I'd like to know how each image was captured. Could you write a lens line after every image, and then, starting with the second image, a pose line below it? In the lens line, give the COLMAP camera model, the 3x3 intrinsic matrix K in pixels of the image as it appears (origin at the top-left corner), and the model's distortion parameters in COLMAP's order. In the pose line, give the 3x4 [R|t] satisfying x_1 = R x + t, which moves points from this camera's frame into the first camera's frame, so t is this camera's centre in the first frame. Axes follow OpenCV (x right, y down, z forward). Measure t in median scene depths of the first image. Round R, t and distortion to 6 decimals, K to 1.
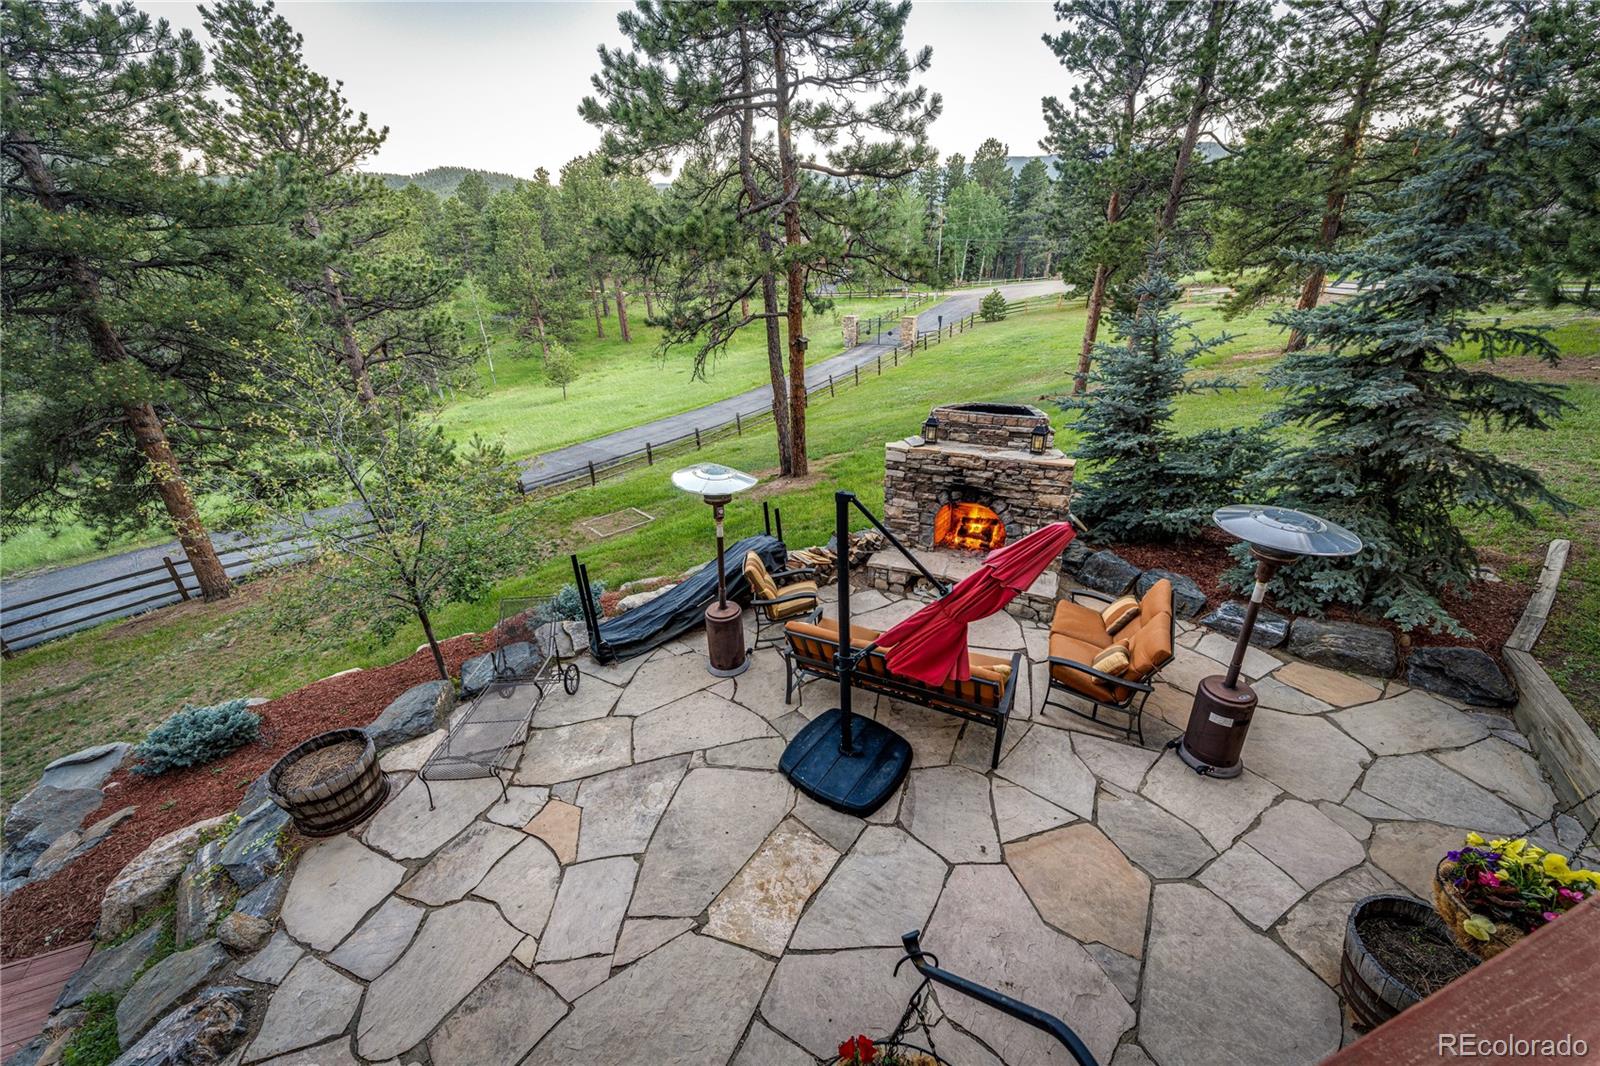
lens RADIAL K [[619.6, 0, 798.6], [0, 619.6, 532.3], [0, 0, 1]] dist [0.000754, -0.000797]
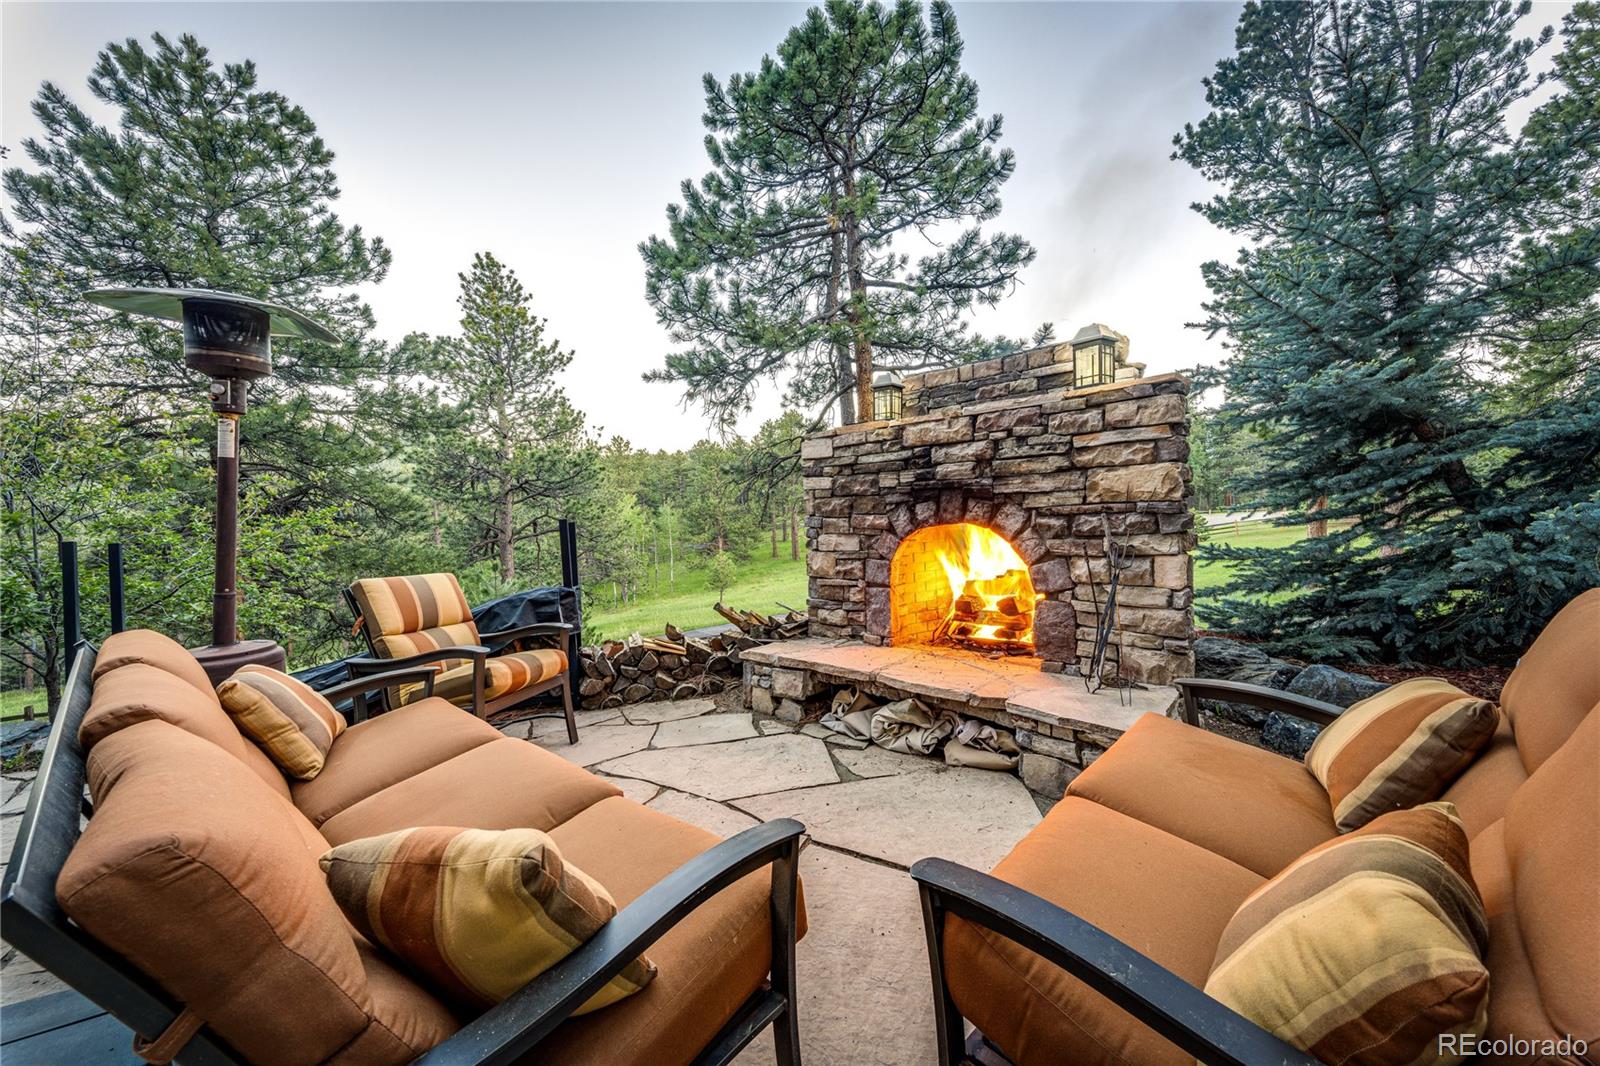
lens RADIAL K [[619.6, 0, 802.2], [0, 619.6, 530.7], [0, 0, 1]] dist [0.000754, -0.000797]
pose [[0.957335, 0.003165, -0.288965, 0.300213], [-0.110297, 0.928242, -0.355247, 0.129206], [0.267105, 0.371962, 0.888988, 0.565504]]
